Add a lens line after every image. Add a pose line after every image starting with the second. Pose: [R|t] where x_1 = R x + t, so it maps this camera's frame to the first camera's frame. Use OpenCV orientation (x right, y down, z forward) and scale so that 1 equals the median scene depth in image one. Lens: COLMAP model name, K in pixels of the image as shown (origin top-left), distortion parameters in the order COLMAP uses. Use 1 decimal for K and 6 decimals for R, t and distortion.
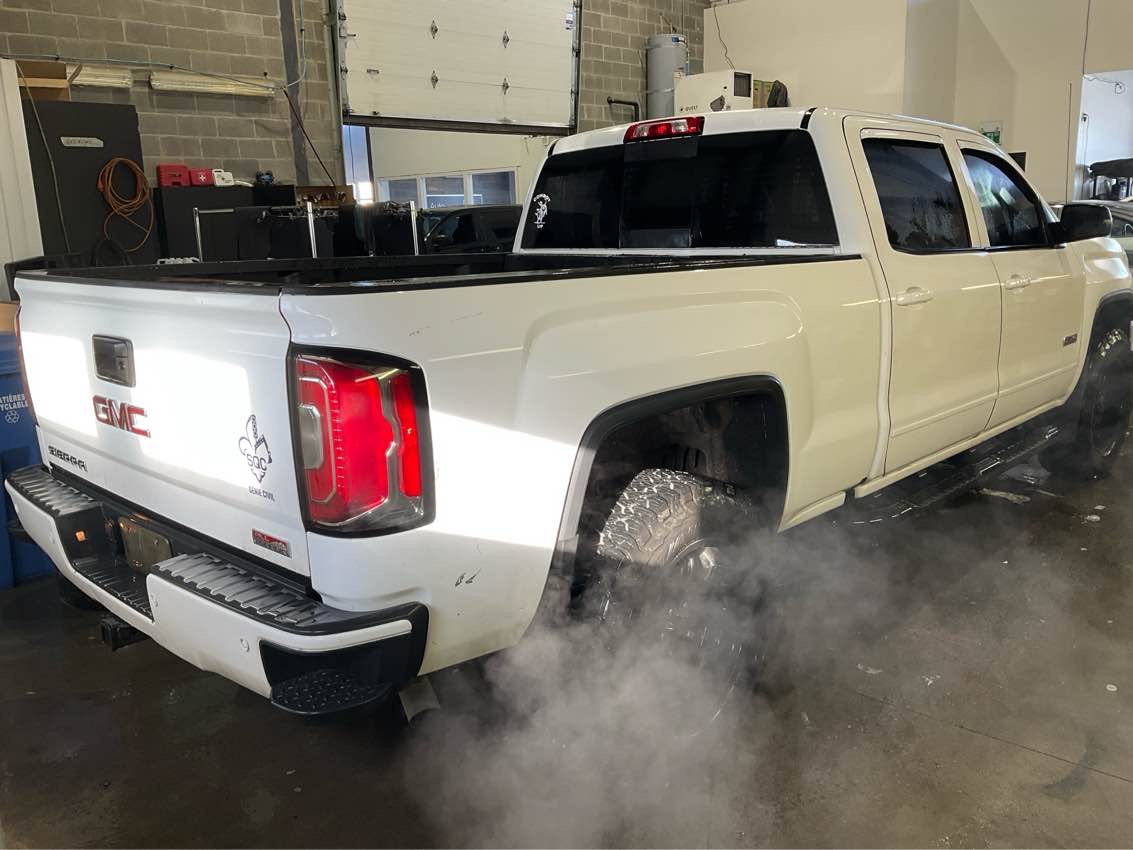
lens RADIAL K [[950.2, 0, 565.3], [0, 950.2, 425.8], [0, 0, 1]] dist [0.069938, -0.009414]
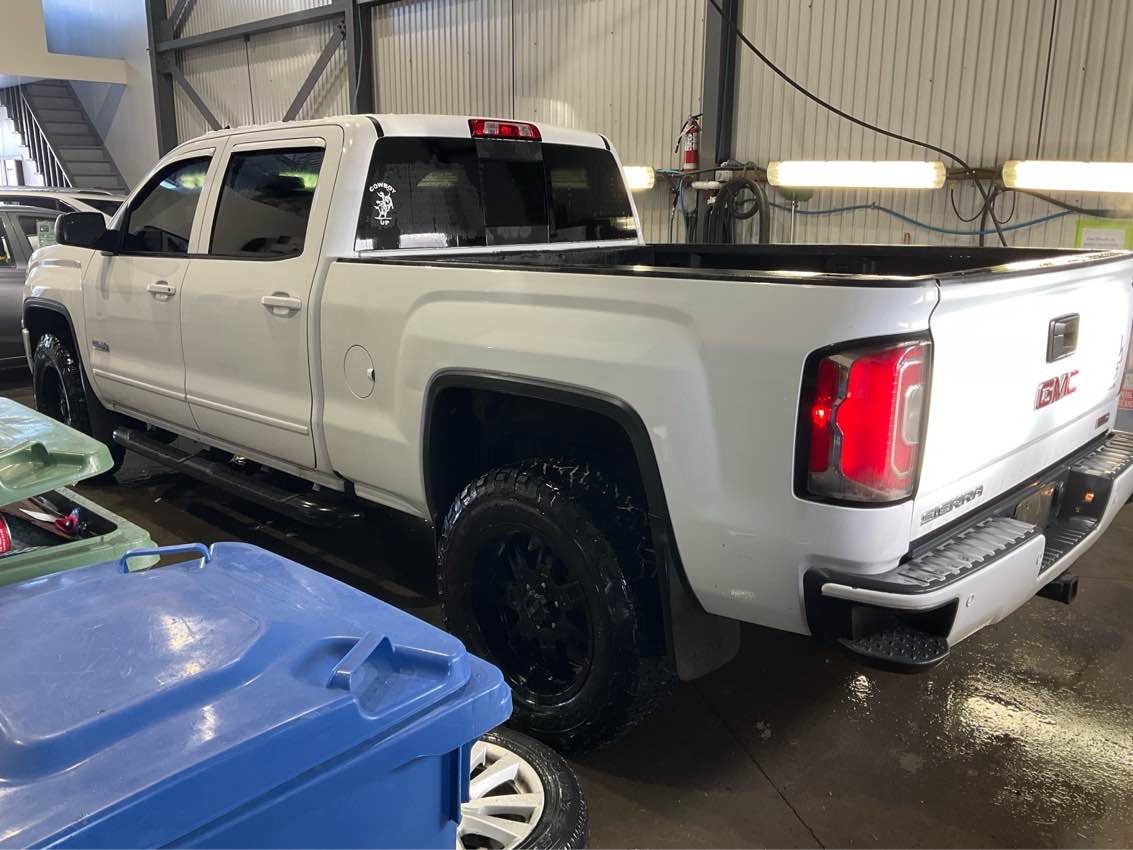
lens RADIAL K [[950.2, 0, 564.7], [0, 950.2, 422.6], [0, 0, 1]] dist [0.069938, -0.009414]
pose [[-0.031458, -0.190623, 0.981159, -0.866109], [0.217145, 0.956895, 0.192871, -0.171292], [-0.975632, 0.219121, 0.011291, 0.884588]]
